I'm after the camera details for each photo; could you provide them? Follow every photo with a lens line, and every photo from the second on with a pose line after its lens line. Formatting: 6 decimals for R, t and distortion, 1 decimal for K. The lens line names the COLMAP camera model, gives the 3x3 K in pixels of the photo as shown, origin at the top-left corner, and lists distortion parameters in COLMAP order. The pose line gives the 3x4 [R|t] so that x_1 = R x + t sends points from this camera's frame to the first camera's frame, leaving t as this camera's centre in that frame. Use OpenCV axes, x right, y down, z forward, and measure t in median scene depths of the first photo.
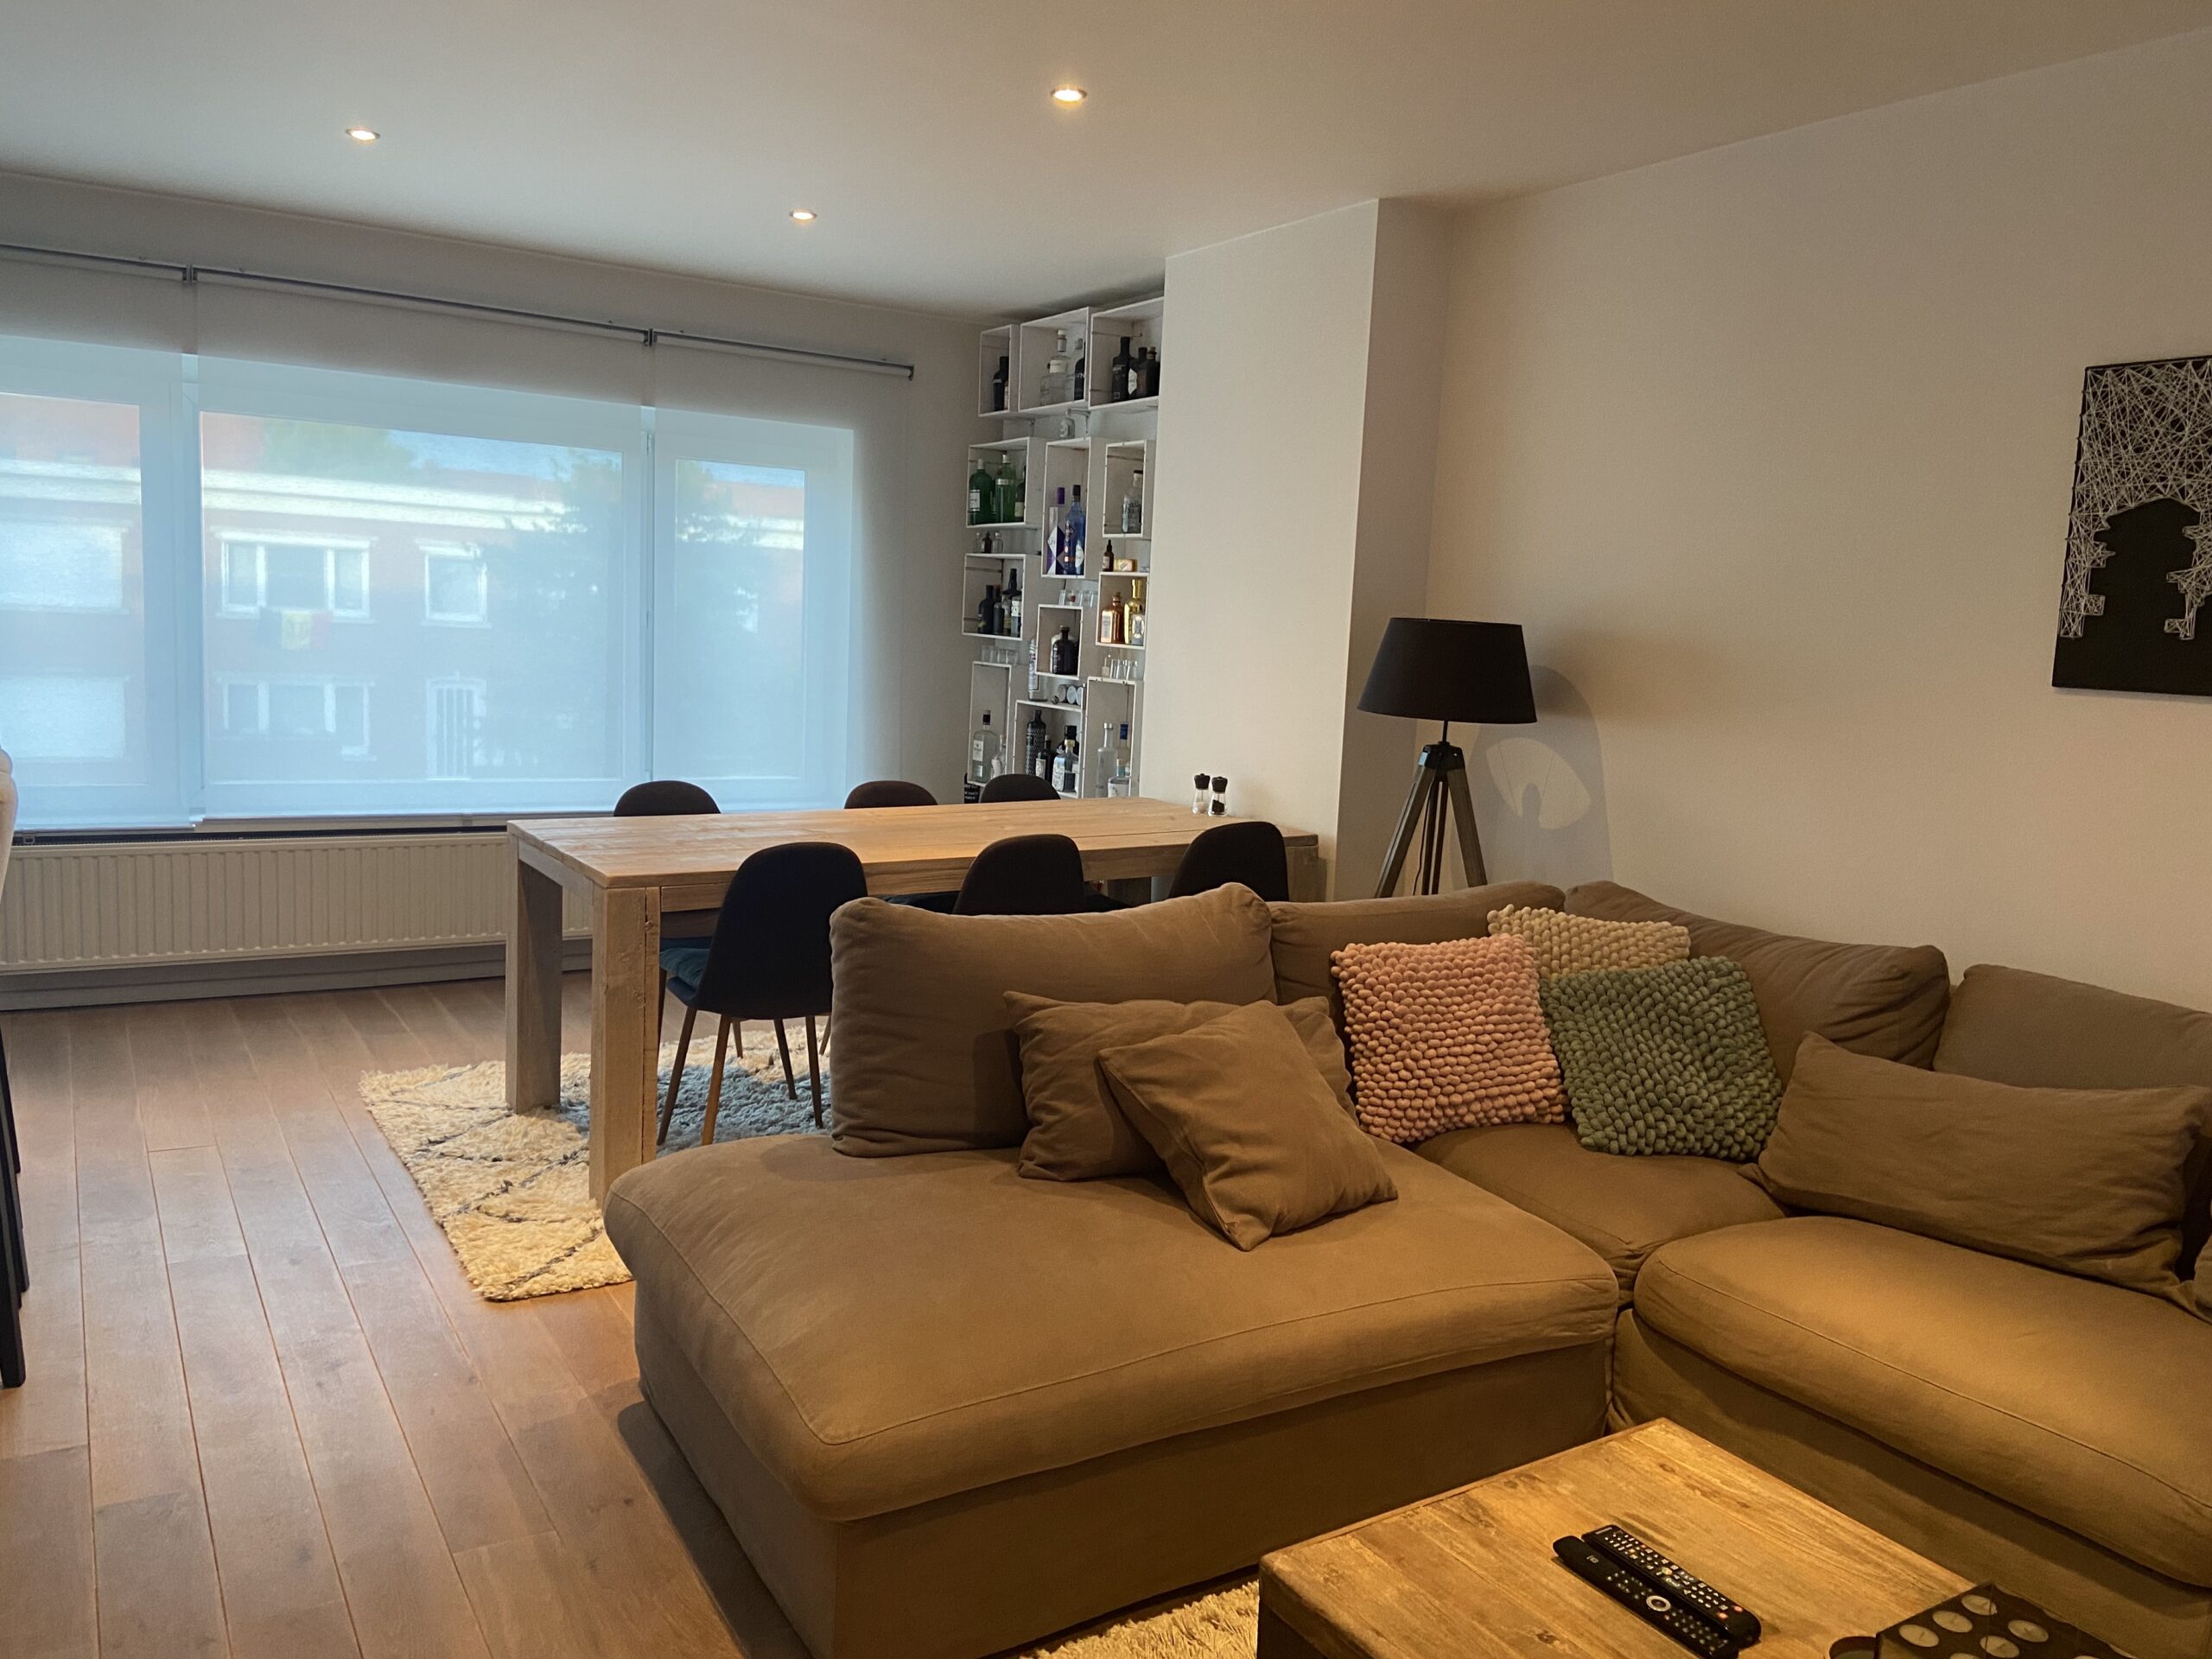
lens RADIAL K [[1671.2, 0, 1124.6], [0, 1671.2, 806.5], [0, 0, 1]] dist [0.089600, -0.094499]
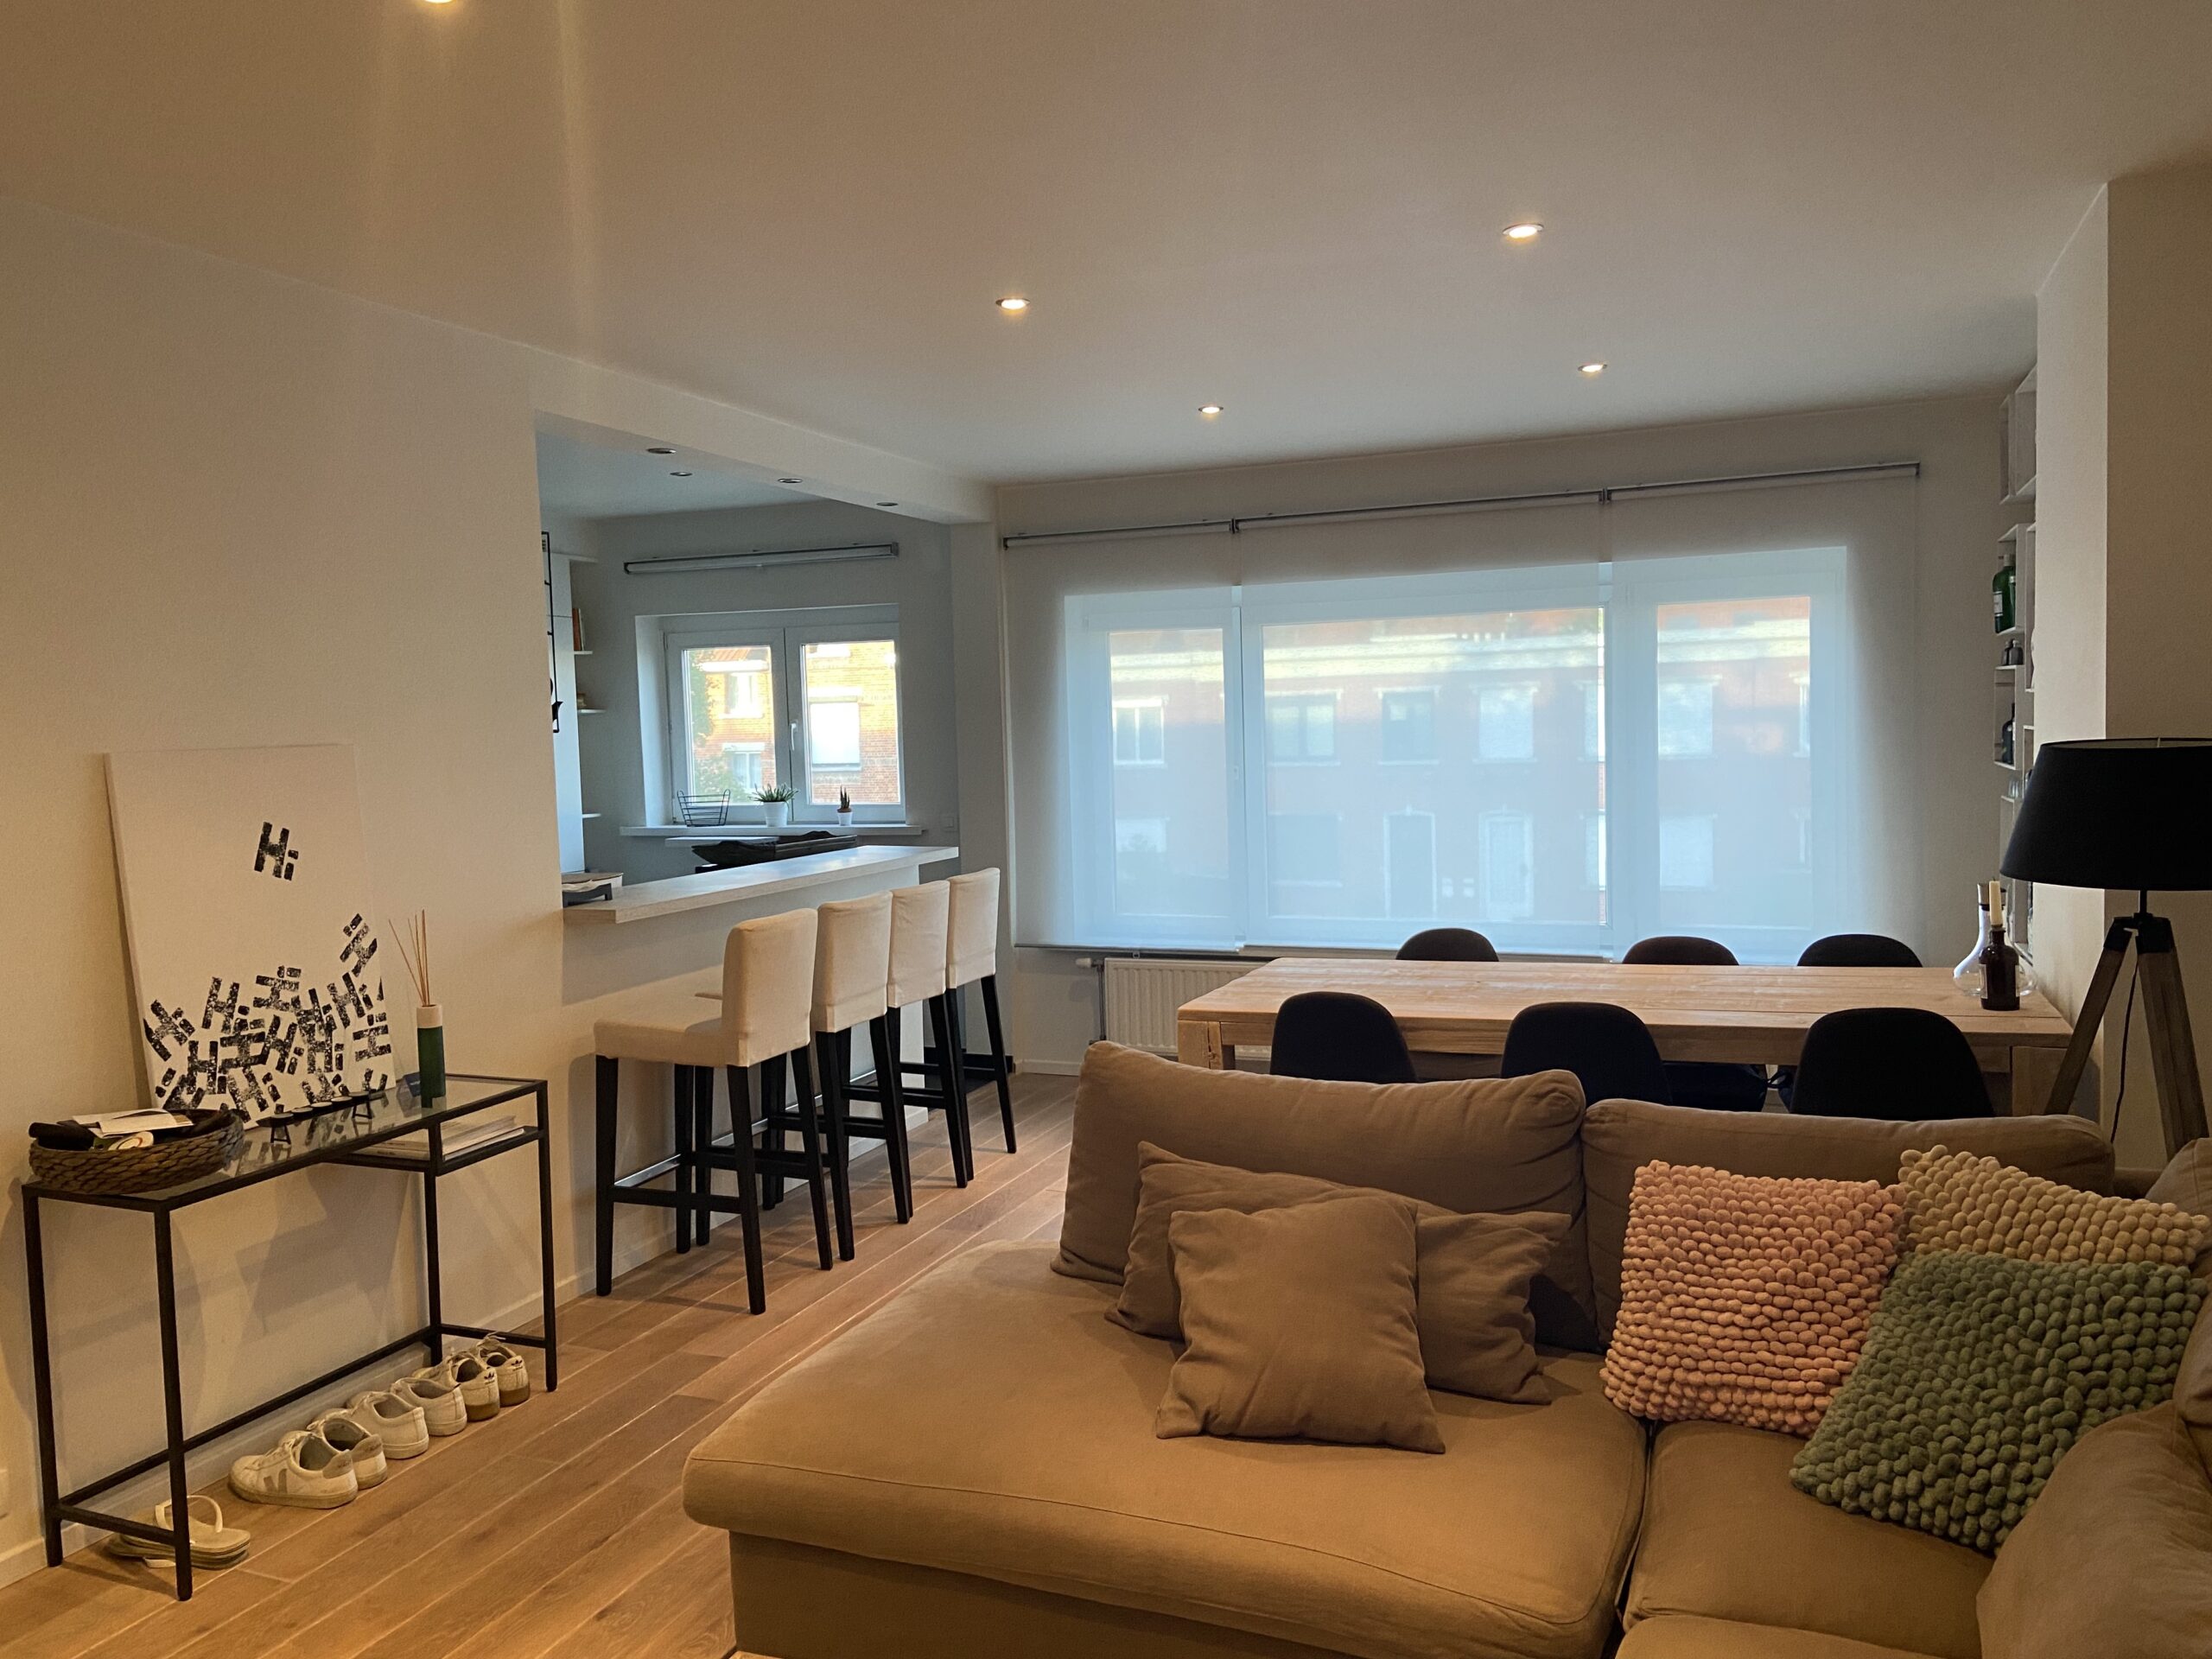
lens RADIAL K [[1671.2, 0, 1094.2], [0, 1671.2, 808.6], [0, 0, 1]] dist [0.089600, -0.094499]
pose [[0.587413, -0.022044, -0.808987, 0.565446], [-0.039180, 0.997682, -0.055635, -0.028829], [0.808338, 0.064376, 0.585188, 0.247576]]
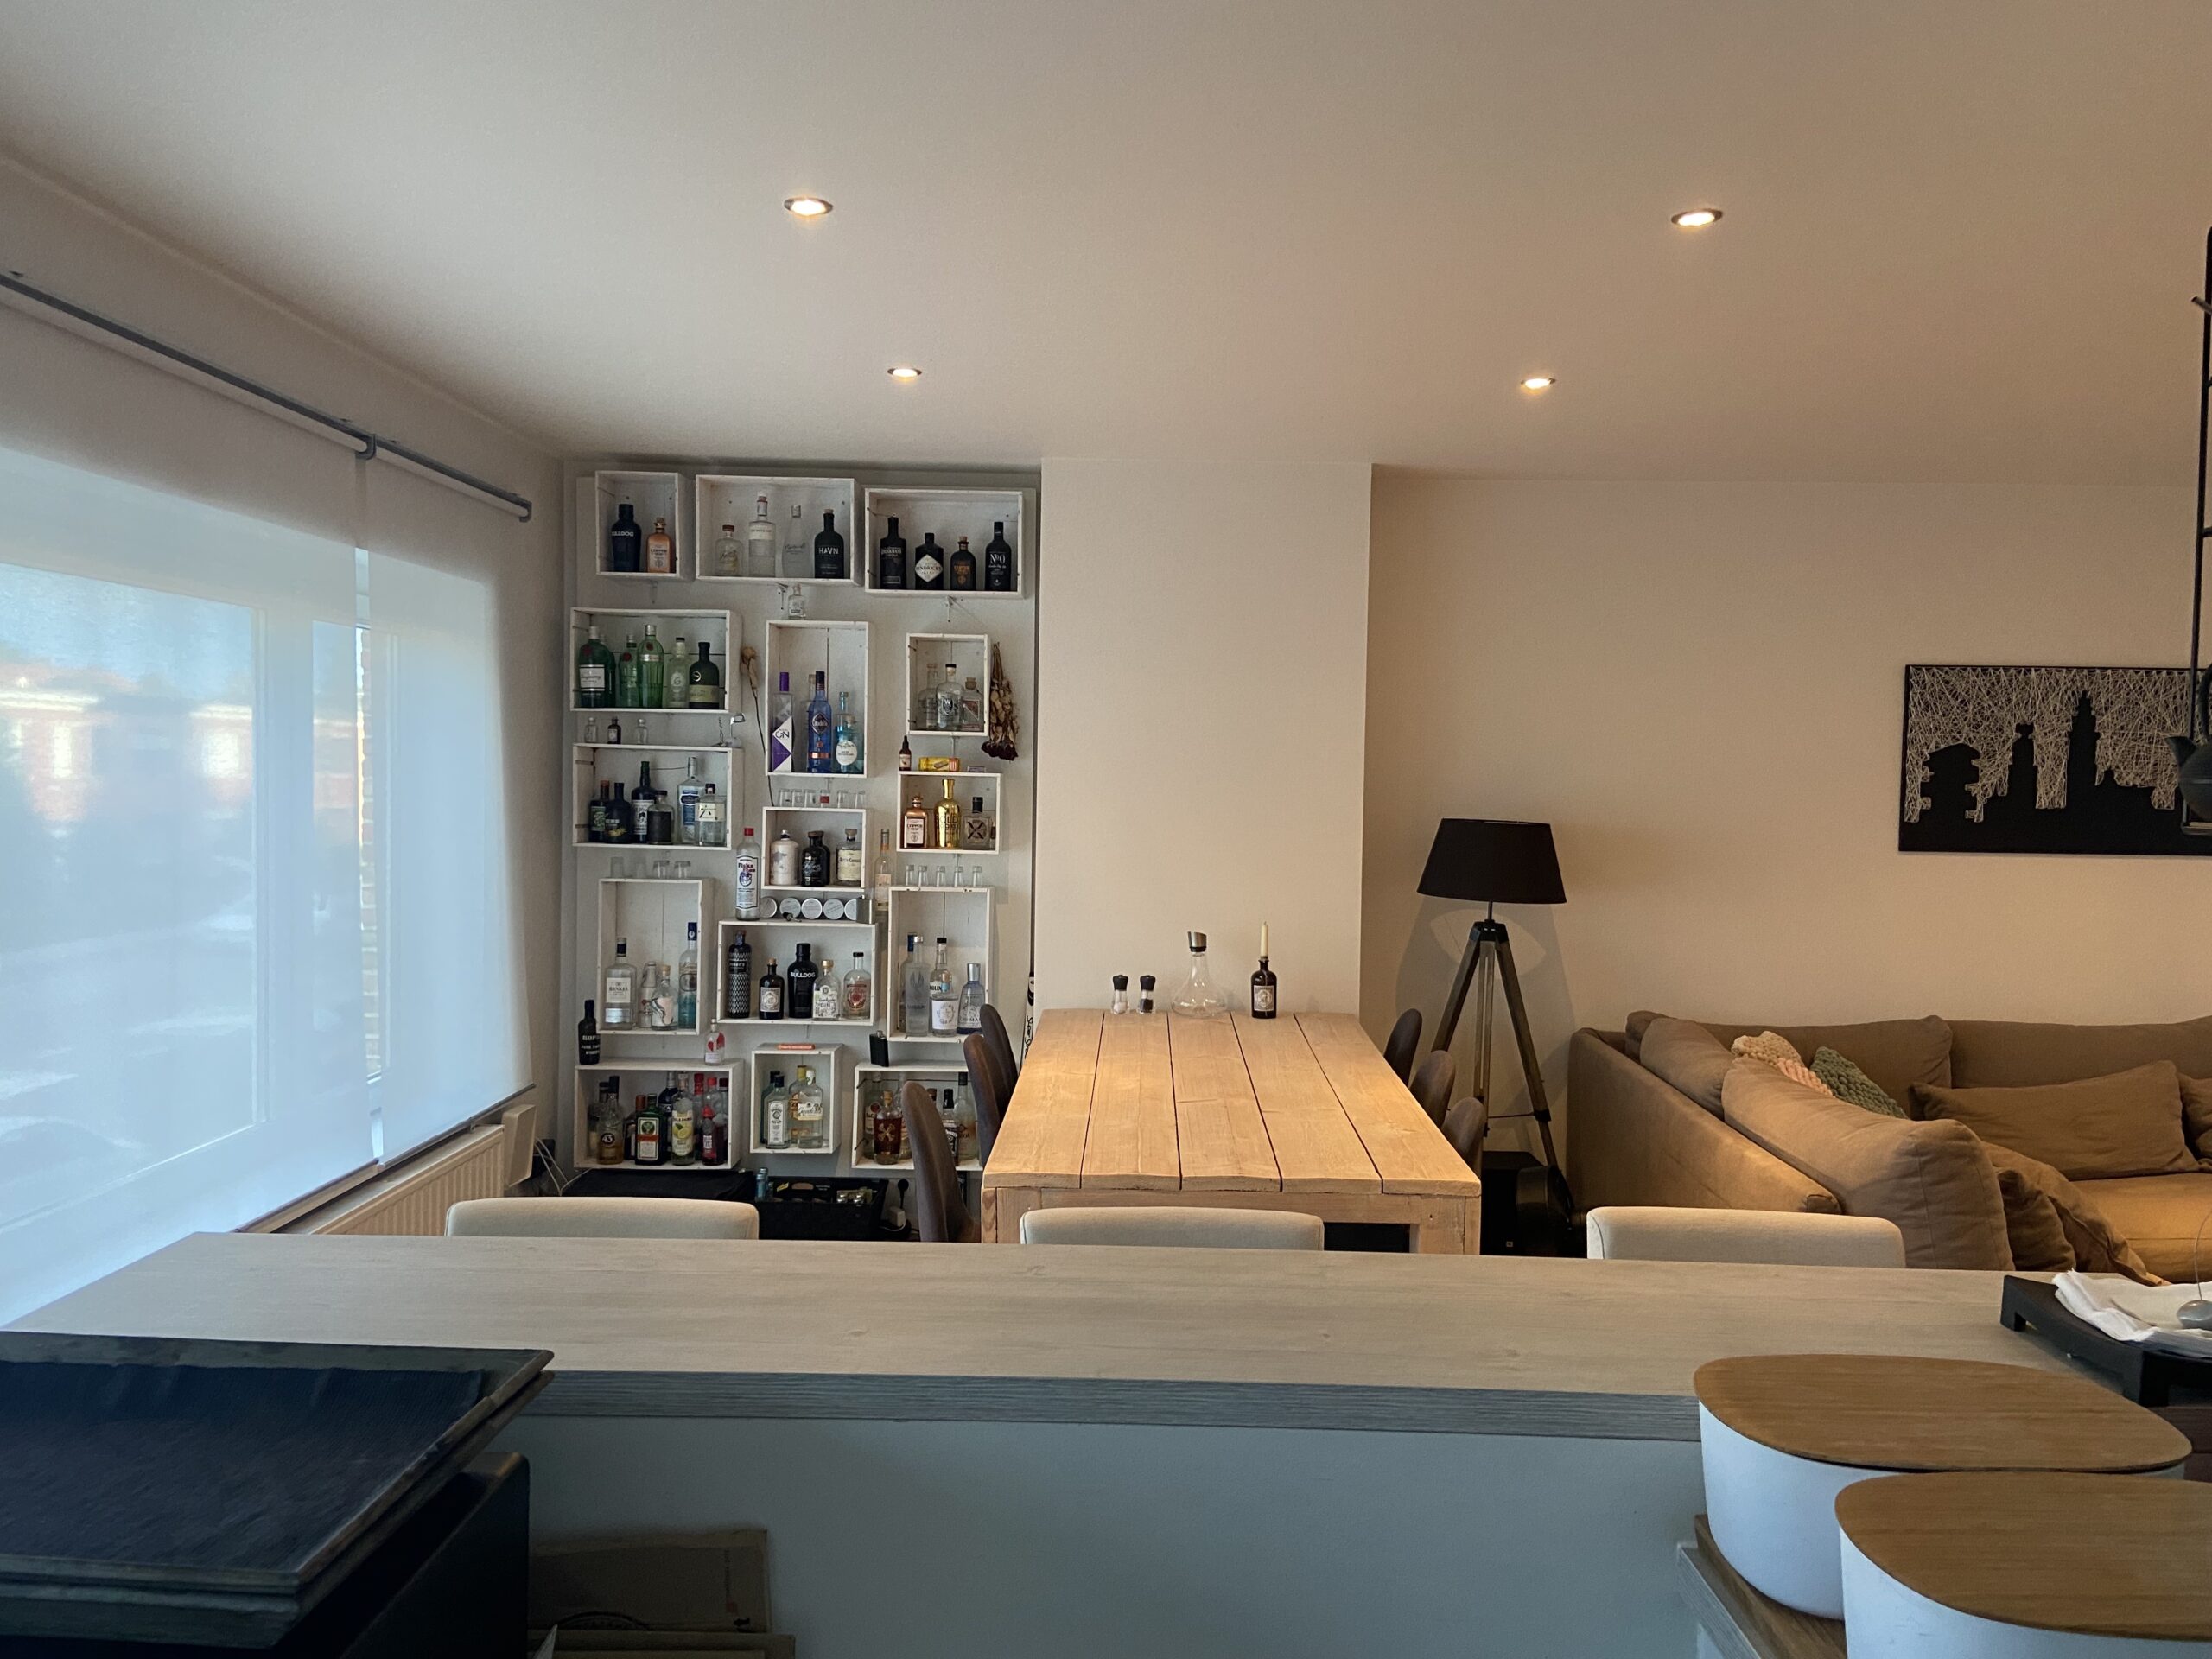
lens RADIAL K [[1671.2, 0, 1105.7], [0, 1671.2, 839.8], [0, 0, 1]] dist [0.089600, -0.094499]
pose [[0.539704, -0.073614, 0.838630, -1.085478], [0.103164, 0.994445, 0.020900, -0.167228], [-0.835510, 0.075237, 0.544300, 0.628996]]
